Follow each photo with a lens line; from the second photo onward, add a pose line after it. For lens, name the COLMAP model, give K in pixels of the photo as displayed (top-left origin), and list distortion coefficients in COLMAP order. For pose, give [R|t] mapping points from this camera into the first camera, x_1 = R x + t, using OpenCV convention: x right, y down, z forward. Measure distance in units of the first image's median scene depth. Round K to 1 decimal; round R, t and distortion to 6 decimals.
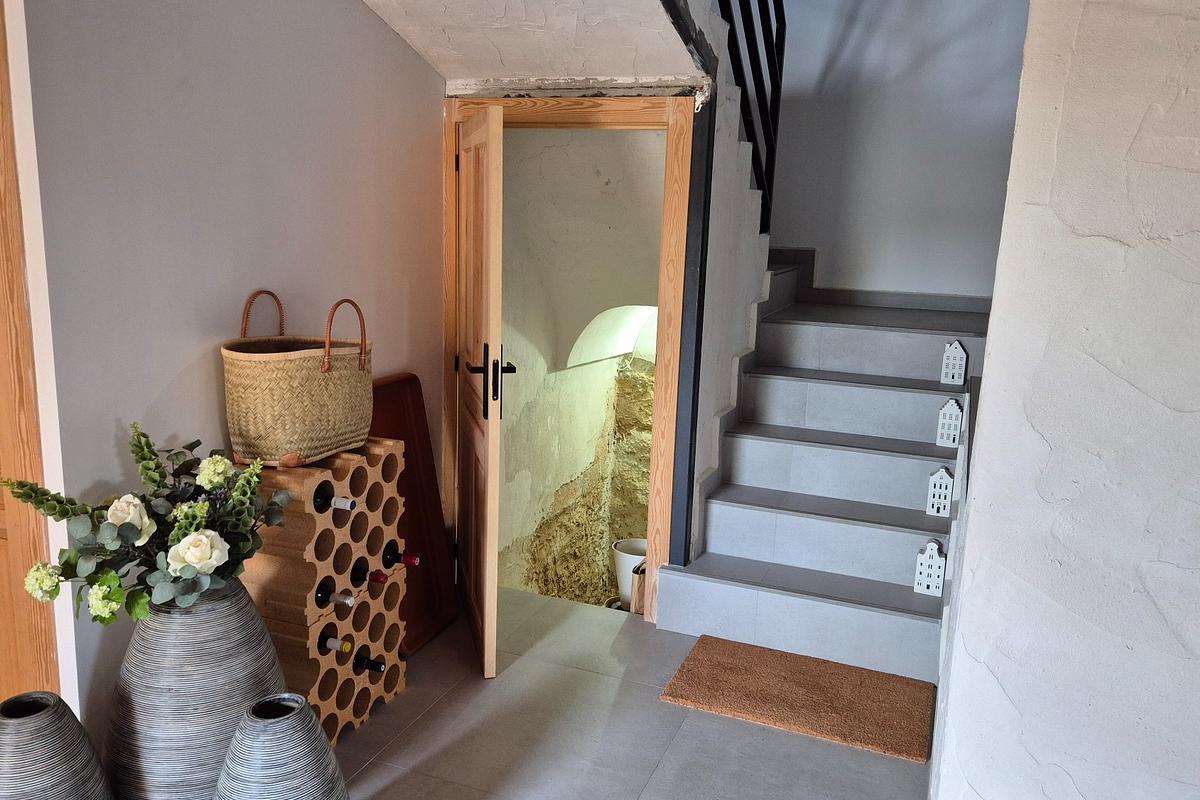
lens RADIAL K [[937.1, 0, 600.0], [0, 937.1, 400.0], [0, 0, 1]] dist [-0.000528, -0.000731]
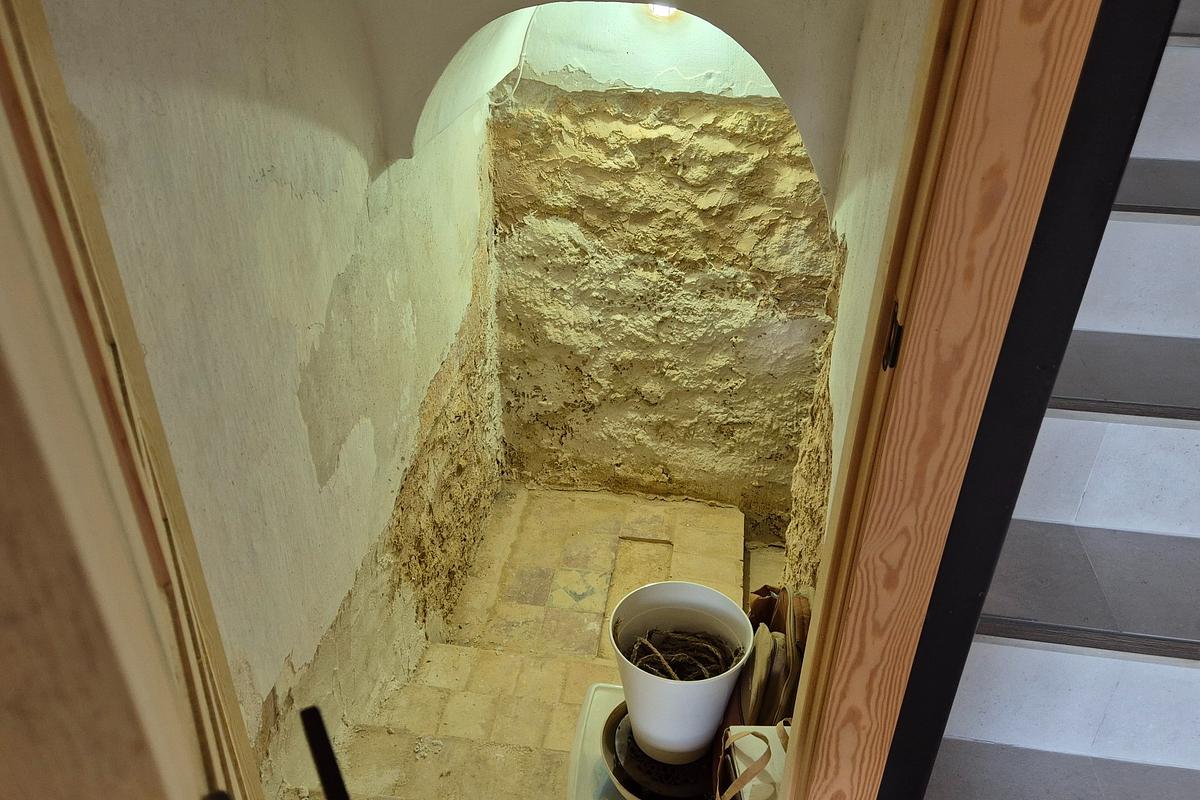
lens RADIAL K [[937.1, 0, 600.0], [0, 937.1, 400.0], [0, 0, 1]] dist [-0.000528, -0.000731]
pose [[0.972761, -0.142734, 0.182657, -0.038868], [0.062395, 0.920092, 0.386700, -0.077706], [-0.223257, -0.364769, 0.903936, 0.464604]]
